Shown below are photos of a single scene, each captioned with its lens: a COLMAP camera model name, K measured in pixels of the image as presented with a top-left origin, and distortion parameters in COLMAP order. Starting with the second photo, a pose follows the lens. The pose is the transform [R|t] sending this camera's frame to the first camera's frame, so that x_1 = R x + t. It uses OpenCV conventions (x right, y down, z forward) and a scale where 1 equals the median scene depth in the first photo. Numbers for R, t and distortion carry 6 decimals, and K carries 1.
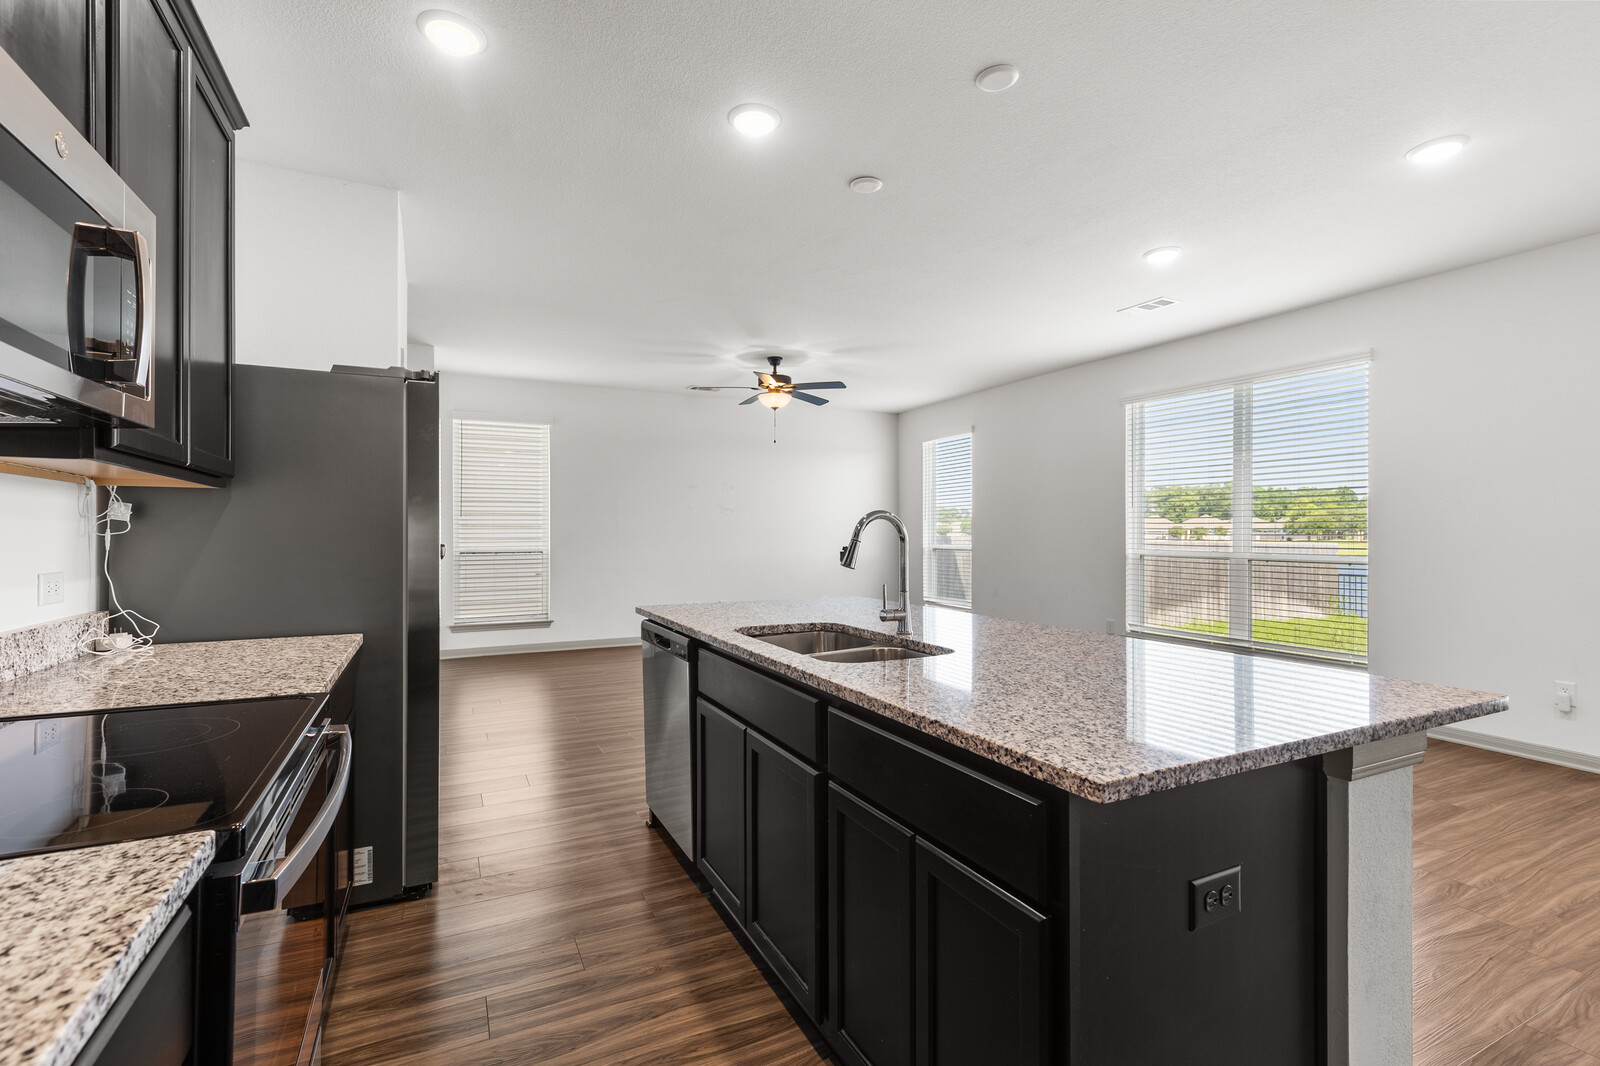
lens RADIAL K [[720.1, 0, 800.0], [0, 720.1, 533.0], [0, 0, 1]] dist [0.010515, 0.000222]
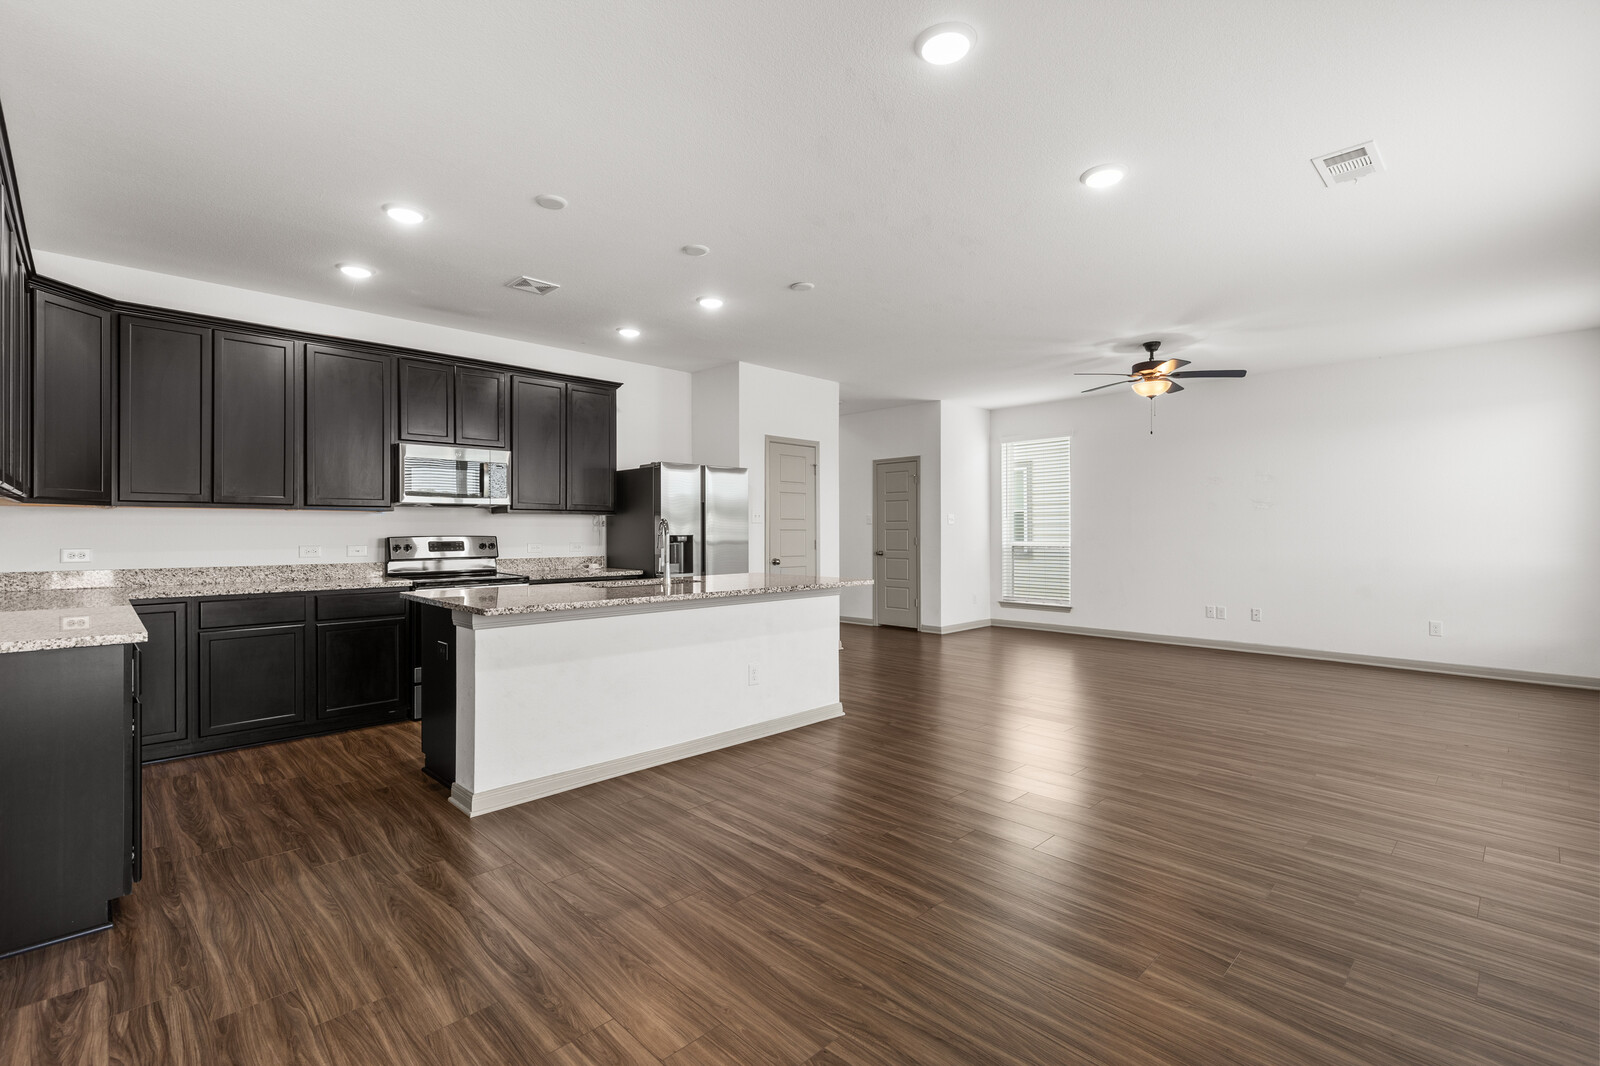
lens RADIAL K [[720.1, 0, 800.0], [0, 720.1, 533.0], [0, 0, 1]] dist [0.010515, 0.000222]
pose [[0.296640, -0.001340, -0.954988, 1.361176], [-0.000642, 0.999999, -0.001603, 0.011584], [0.954989, 0.001089, 0.296639, 0.536789]]
